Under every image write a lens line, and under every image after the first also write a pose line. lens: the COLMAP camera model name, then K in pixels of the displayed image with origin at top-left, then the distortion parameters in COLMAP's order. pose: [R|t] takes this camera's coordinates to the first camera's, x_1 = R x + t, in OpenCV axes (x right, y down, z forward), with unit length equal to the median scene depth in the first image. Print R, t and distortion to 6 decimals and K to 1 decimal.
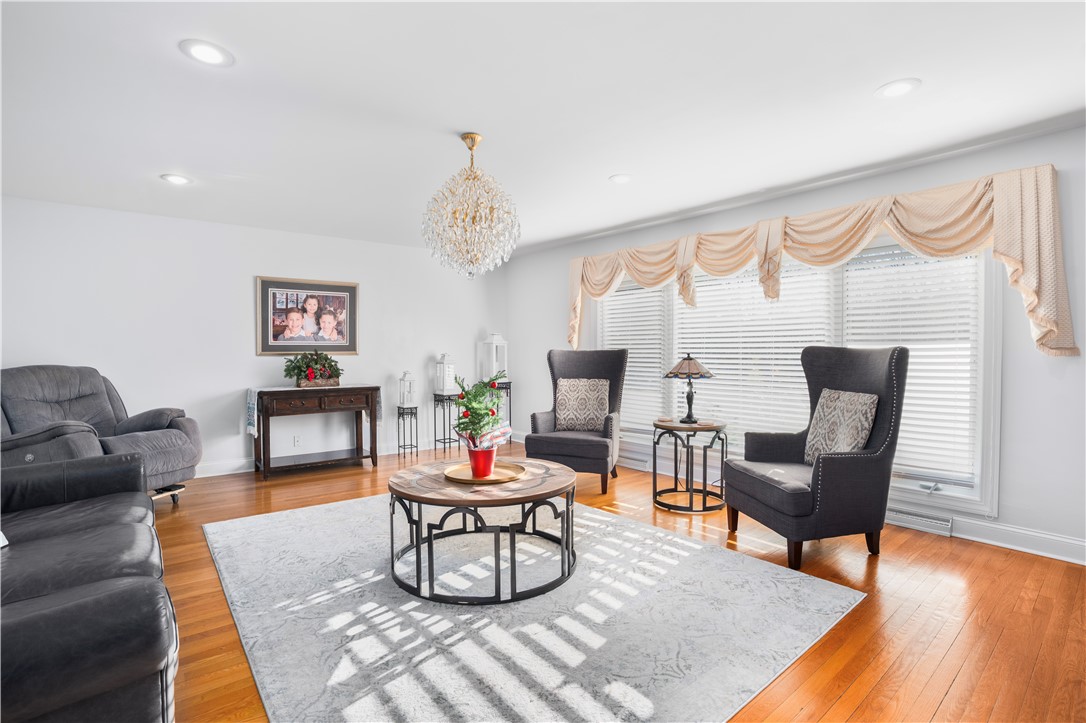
lens RADIAL K [[517.0, 0, 548.2], [0, 517.0, 363.3], [0, 0, 1]] dist [-0.003000, -0.000050]
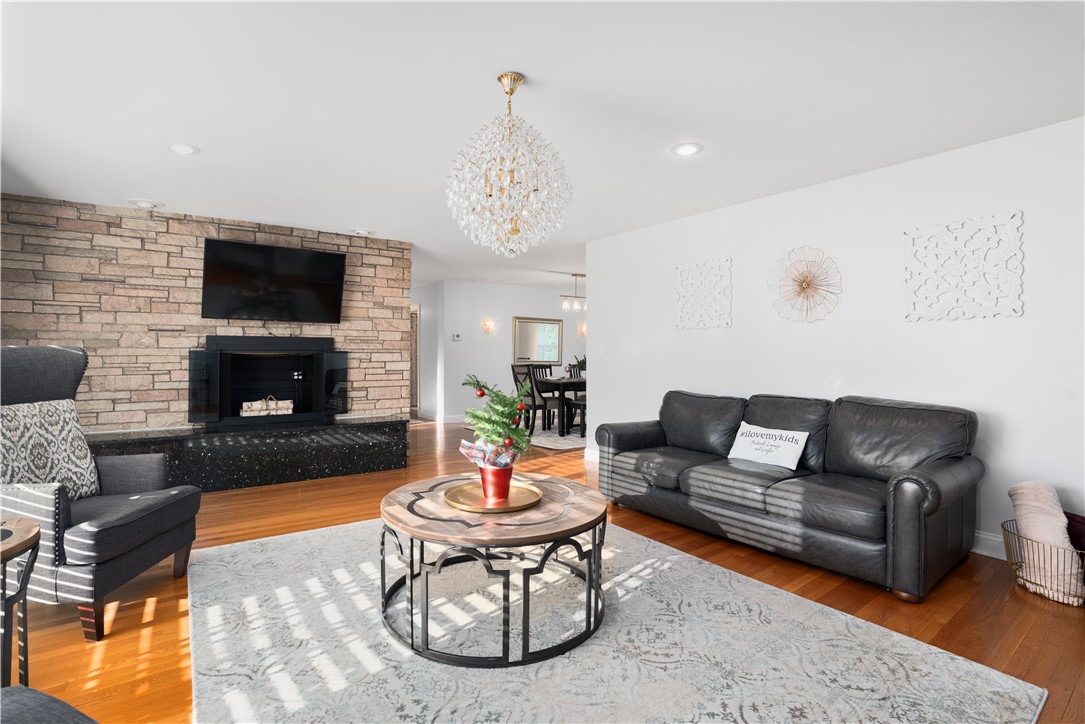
lens RADIAL K [[516.5, 0, 539.4], [0, 516.5, 365.9], [0, 0, 1]] dist [-0.003000, -0.000050]
pose [[-0.999200, 0.001676, 0.039945, -0.226384], [0.002045, 0.999956, 0.009204, -0.005779], [-0.039928, 0.009279, -0.999159, 1.803711]]
